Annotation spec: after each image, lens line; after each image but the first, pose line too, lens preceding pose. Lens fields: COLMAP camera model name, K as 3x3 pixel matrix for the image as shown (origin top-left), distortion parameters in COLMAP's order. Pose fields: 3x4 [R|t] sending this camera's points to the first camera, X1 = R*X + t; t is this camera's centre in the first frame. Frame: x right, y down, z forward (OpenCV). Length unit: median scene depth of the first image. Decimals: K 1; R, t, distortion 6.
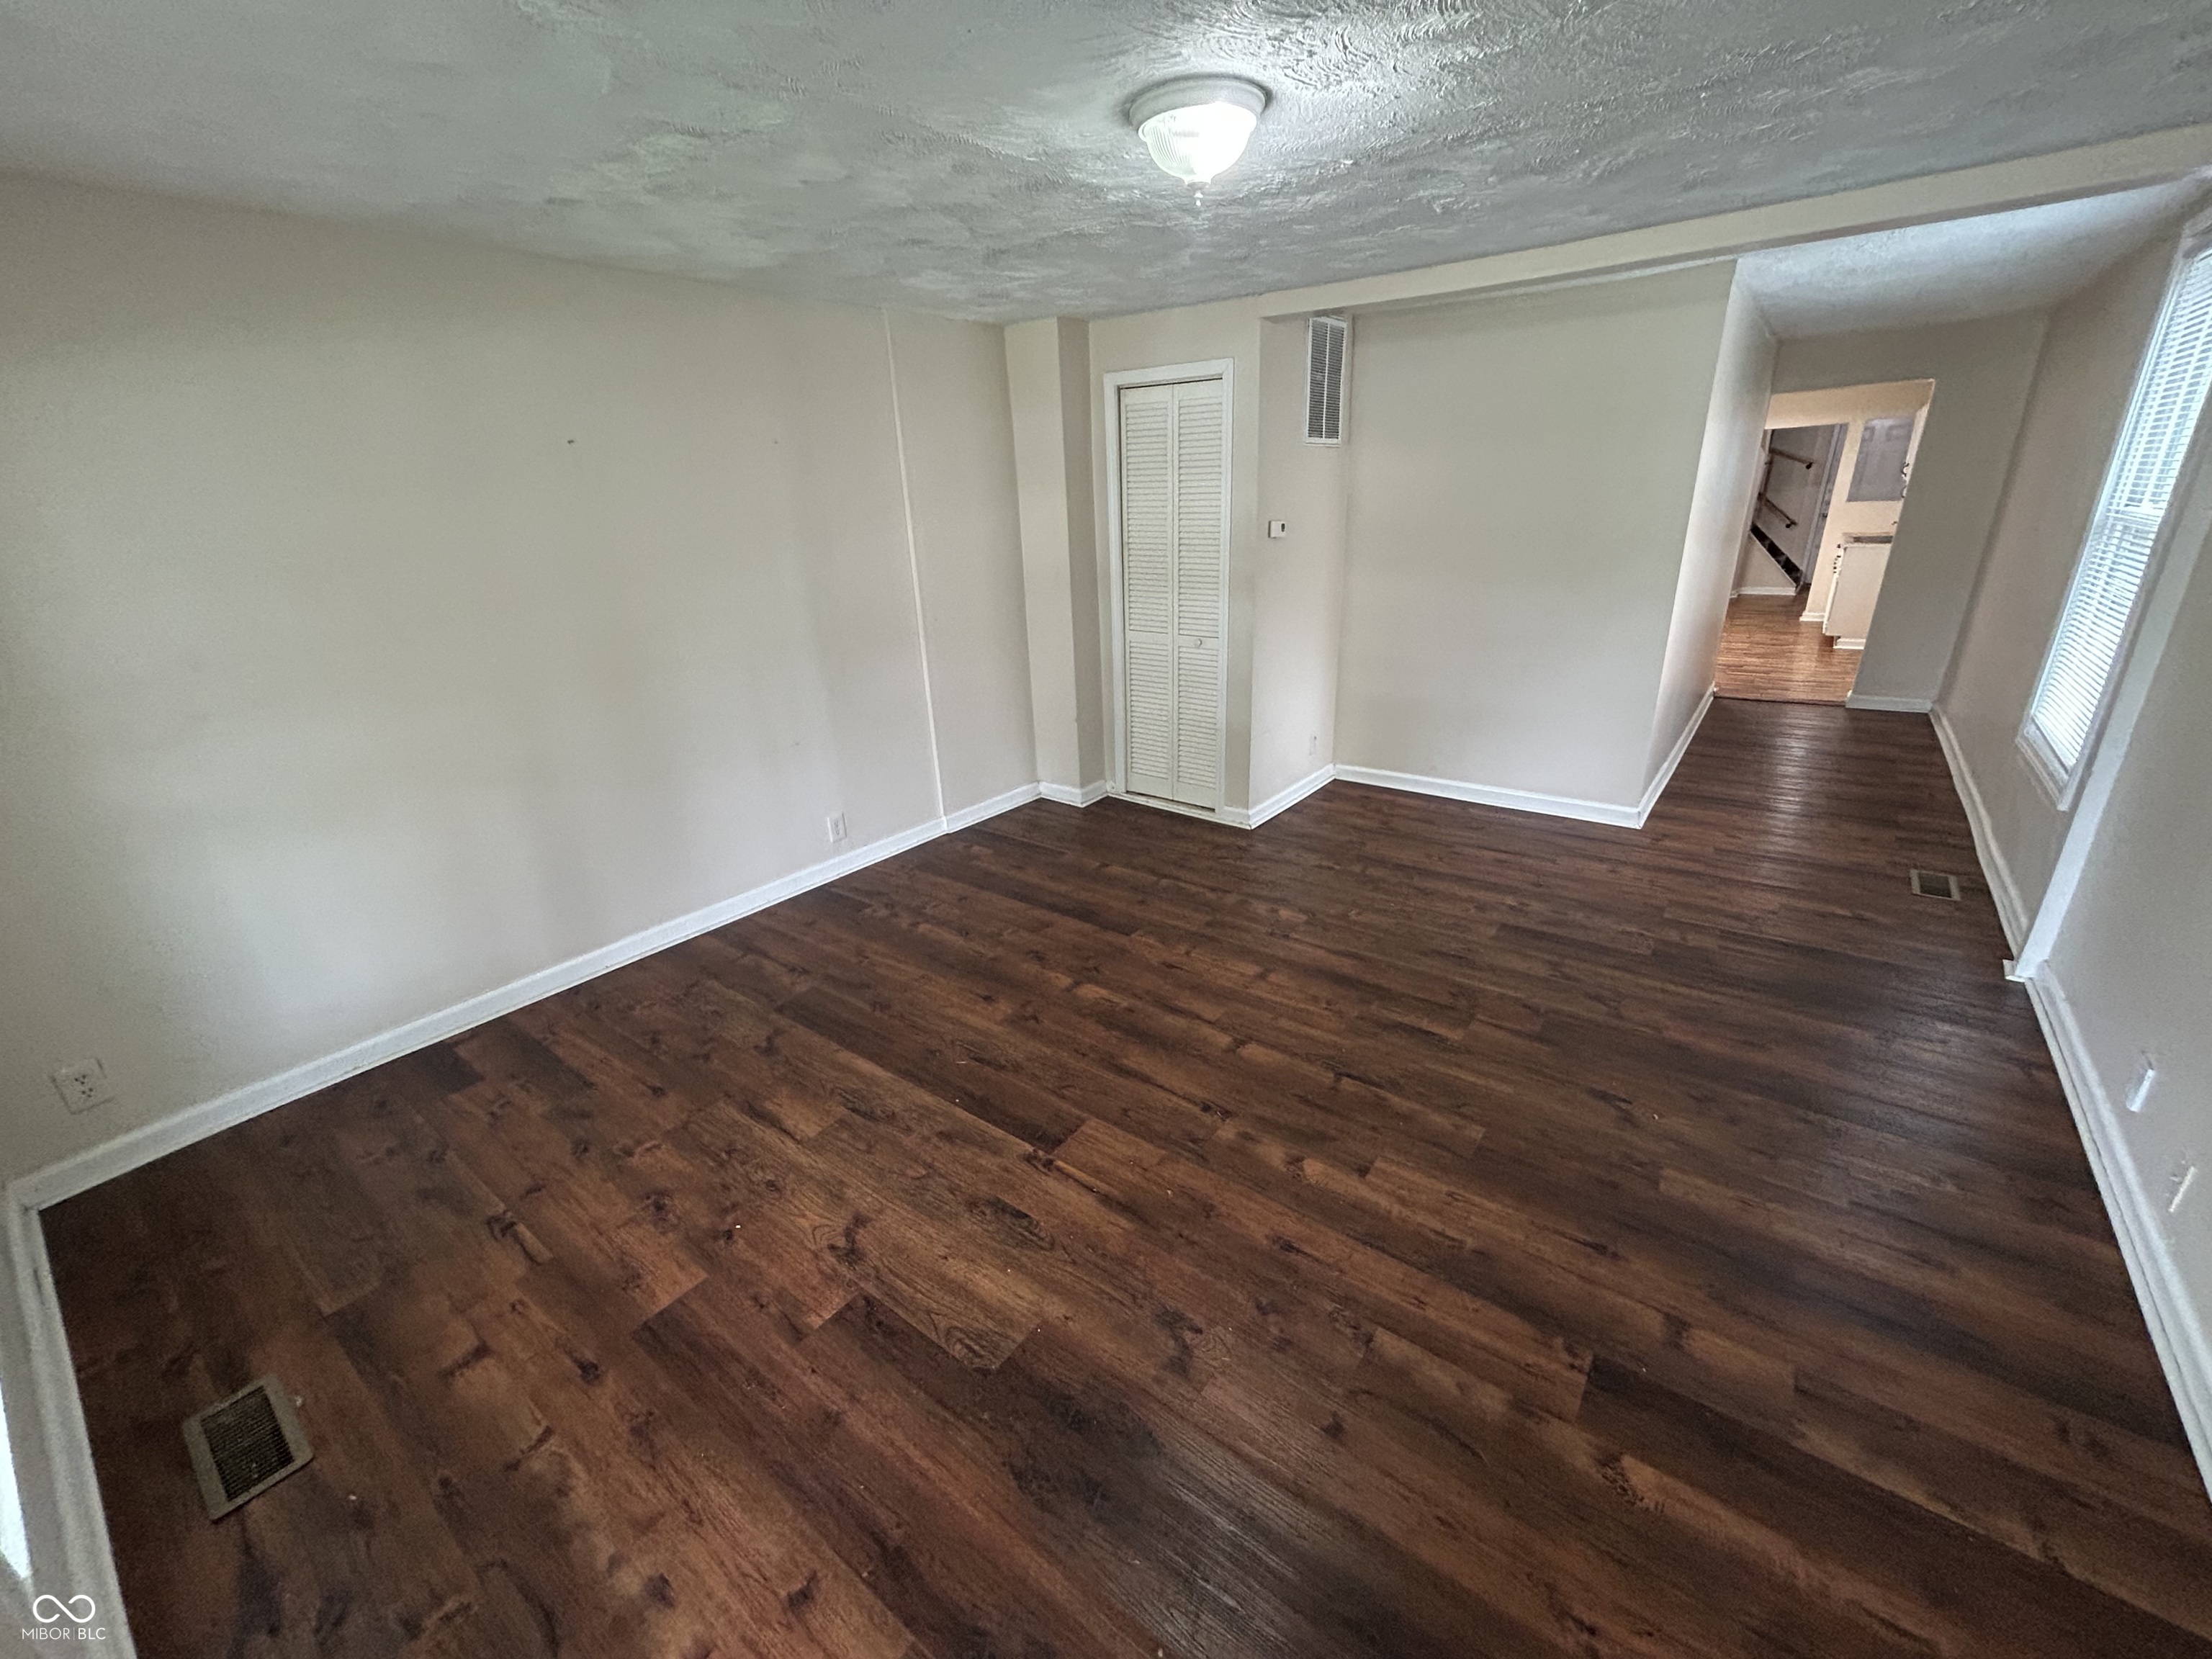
lens RADIAL K [[894.0, 0, 1101.5], [0, 894.0, 832.7], [0, 0, 1]] dist [0.002954, 0.000591]
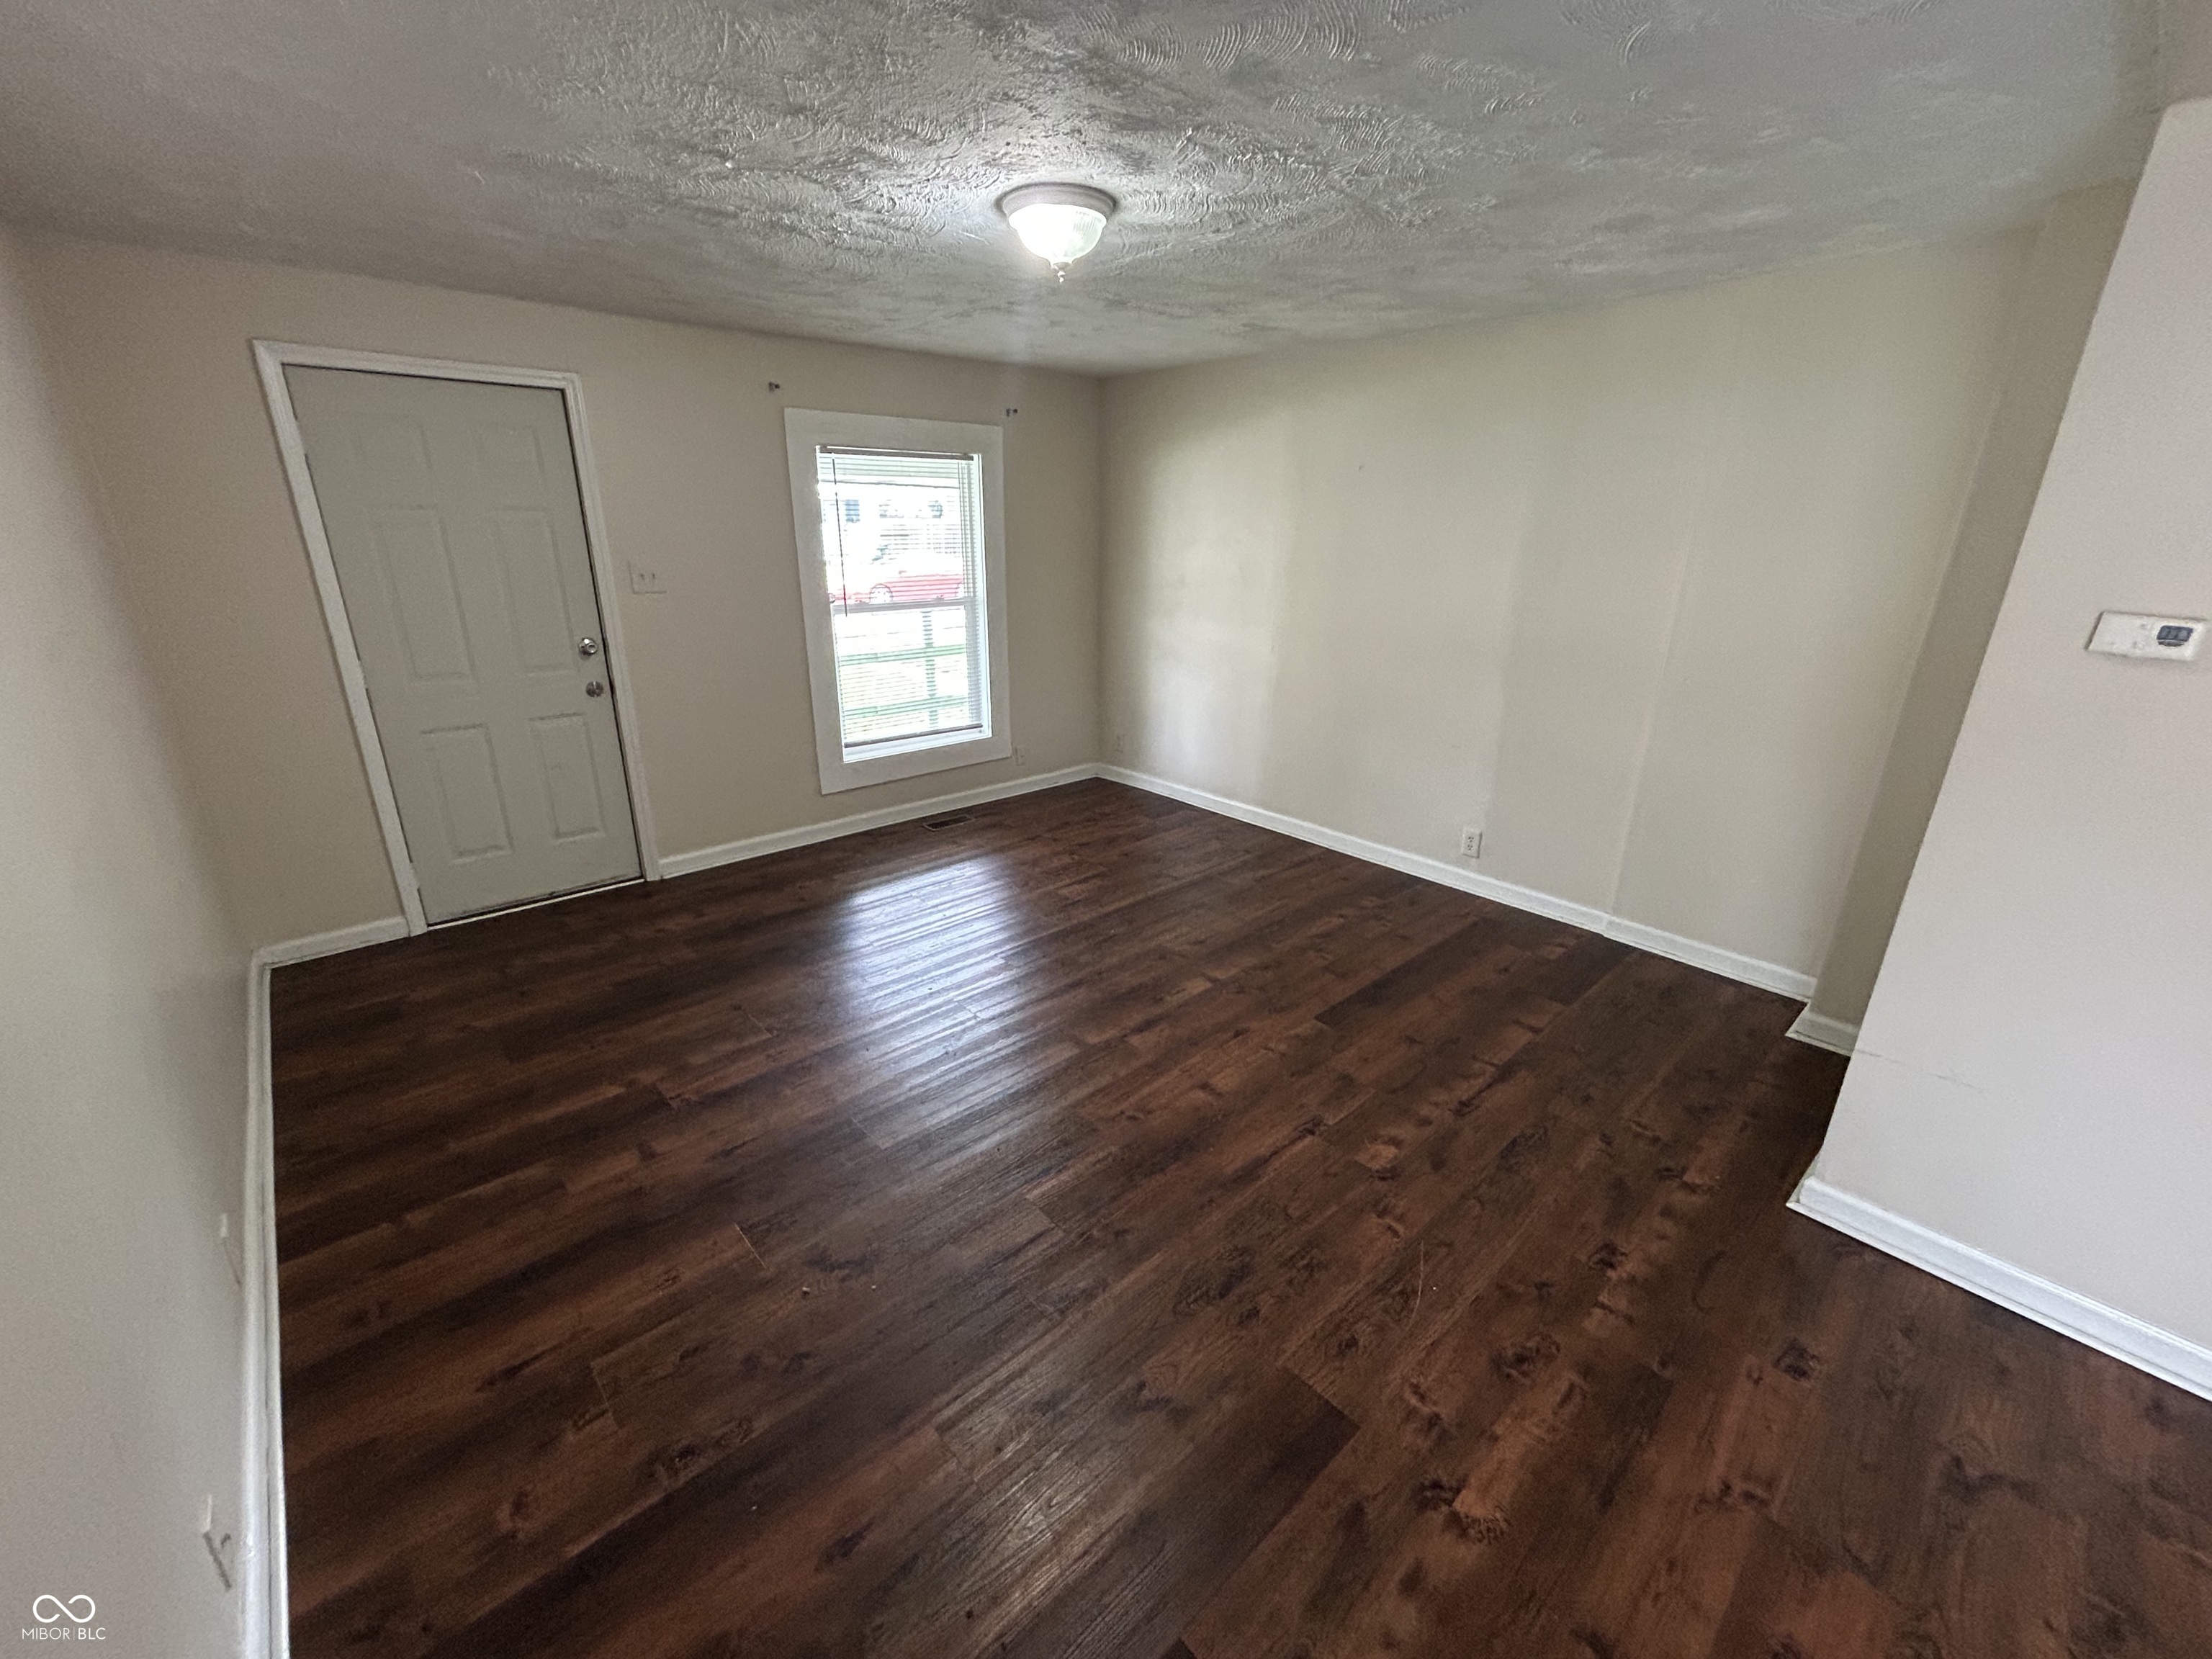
lens RADIAL K [[894.0, 0, 1108.9], [0, 894.0, 834.7], [0, 0, 1]] dist [0.002954, 0.000591]
pose [[-0.181912, 0.362969, -0.913872, 1.163360], [-0.352312, 0.843619, 0.405196, -0.466025], [0.918033, 0.395678, -0.025586, 1.101993]]
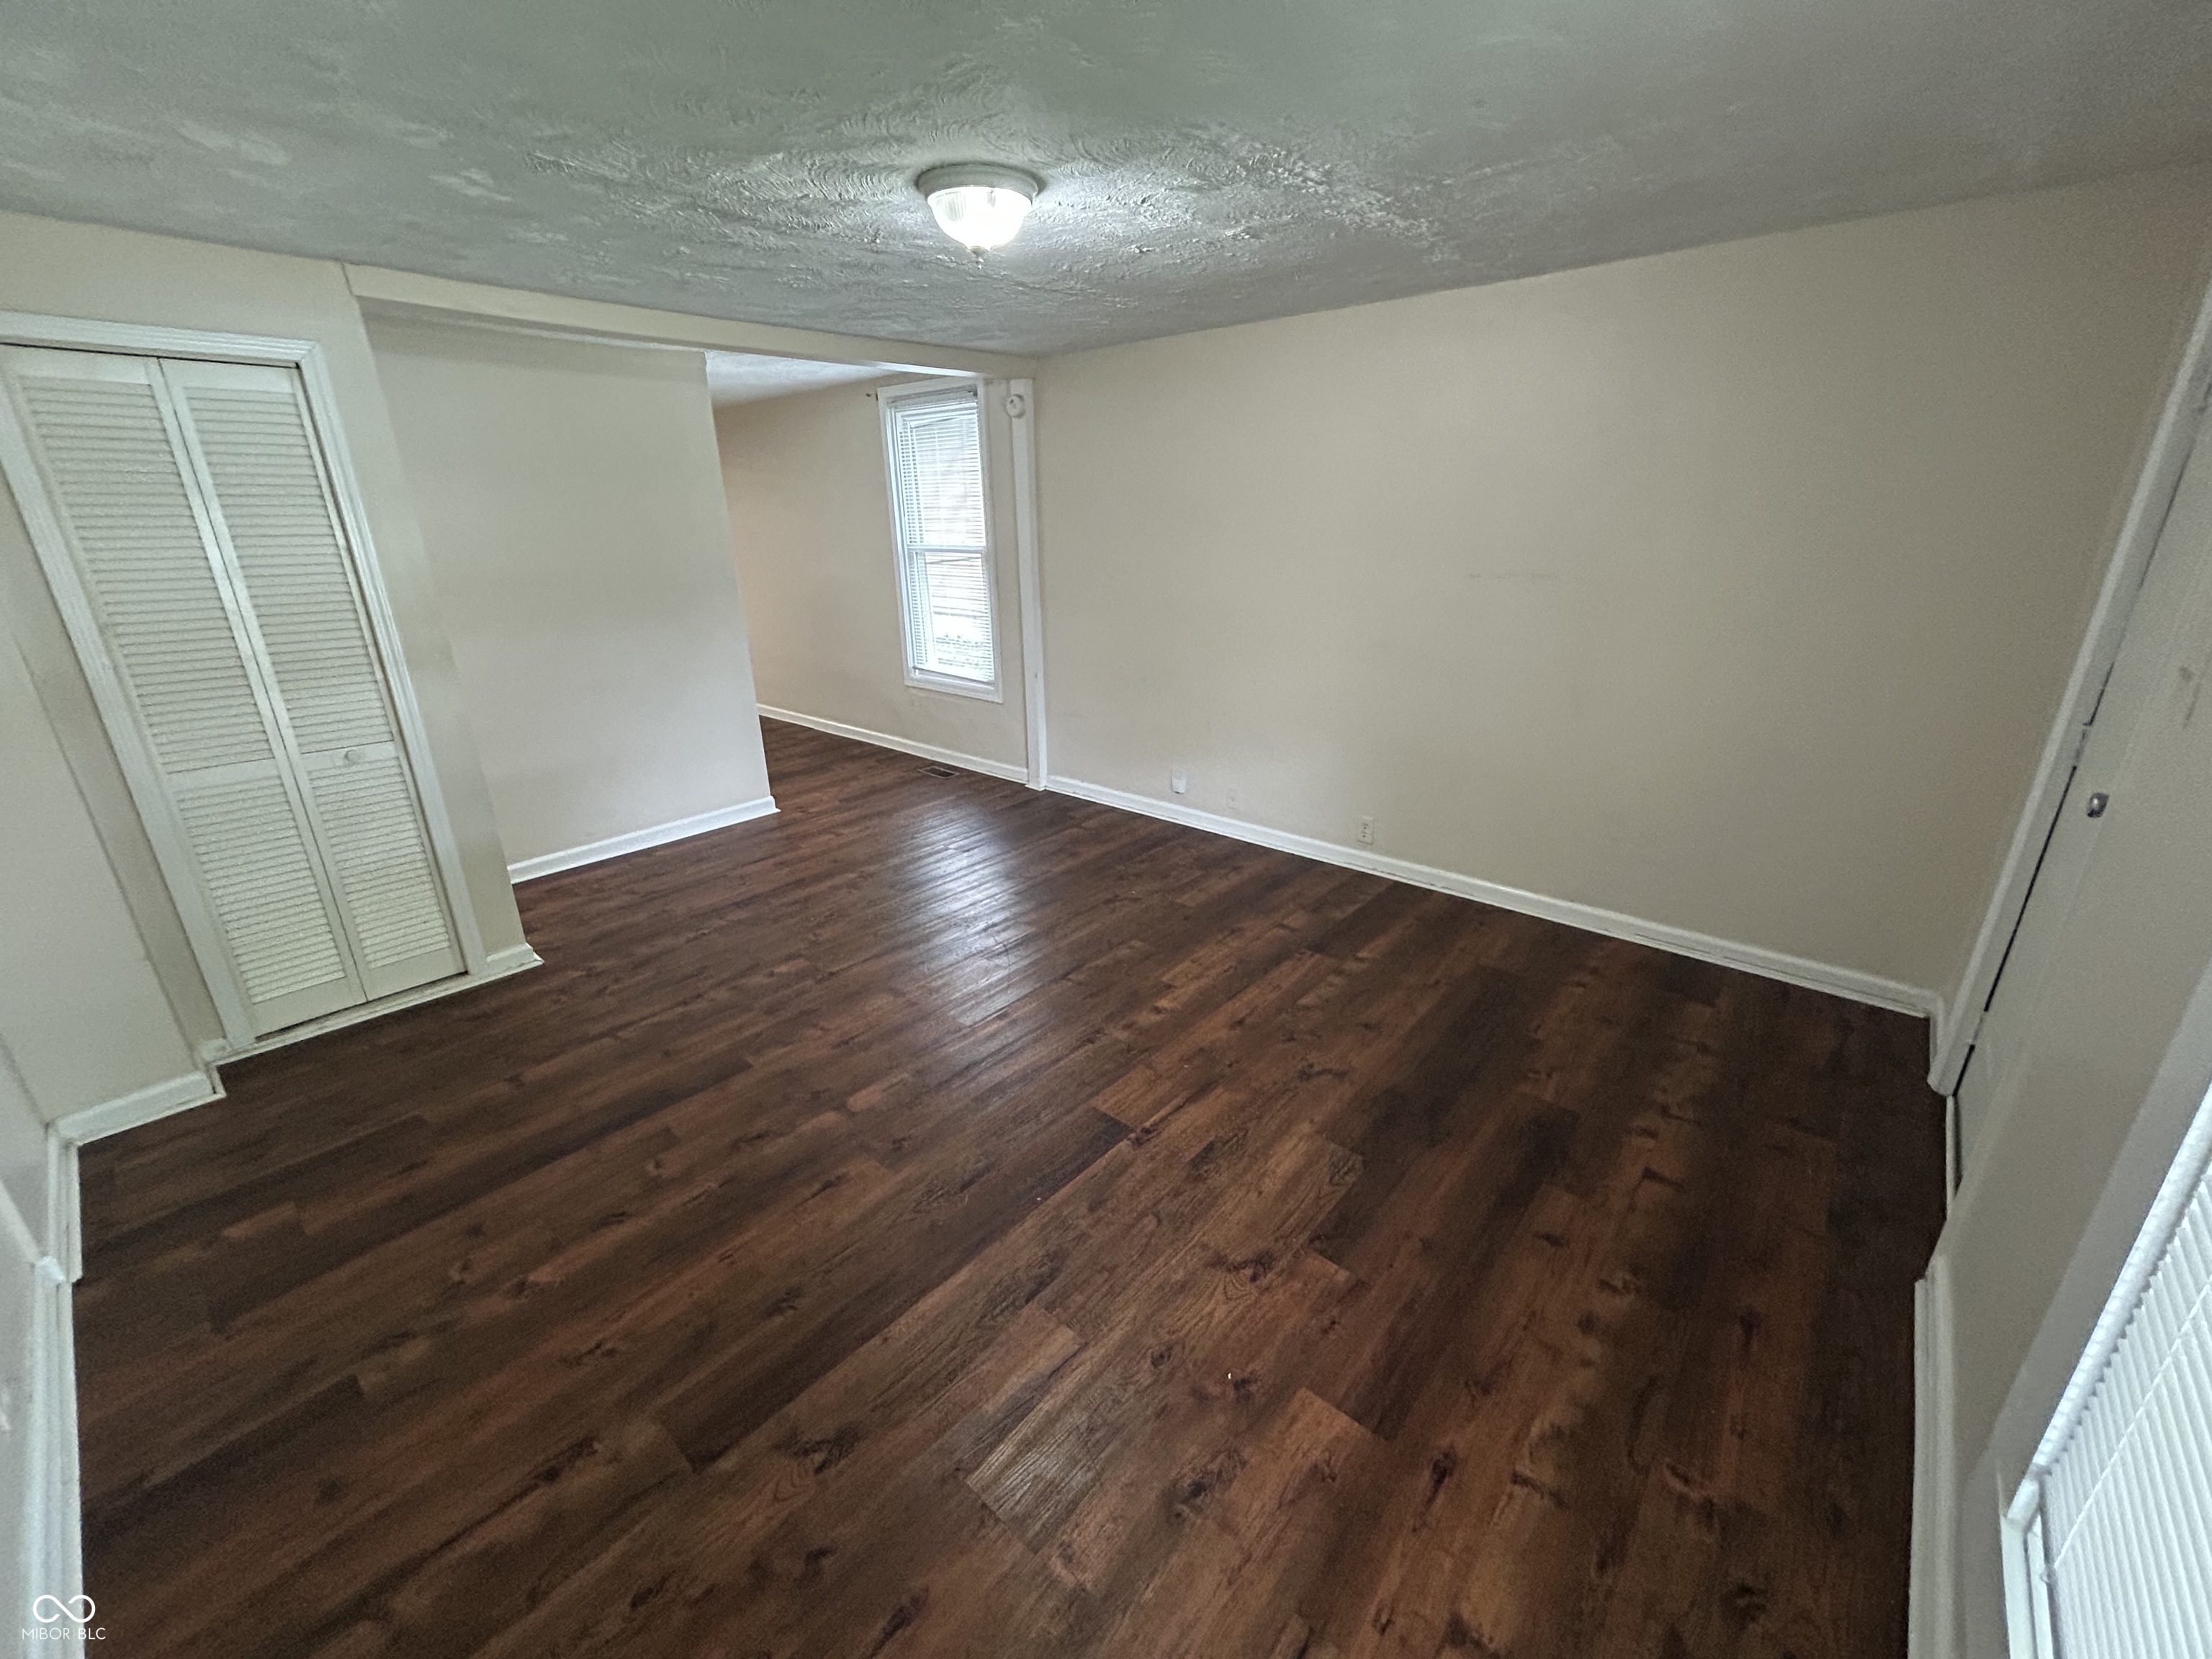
lens RADIAL K [[894.0, 0, 1106.8], [0, 894.0, 818.1], [0, 0, 1]] dist [0.002954, 0.000591]
pose [[0.068314, -0.294447, 0.953223, -0.941081], [0.367873, 0.895563, 0.250272, -0.245801], [-0.927363, 0.333568, 0.169498, 0.706348]]
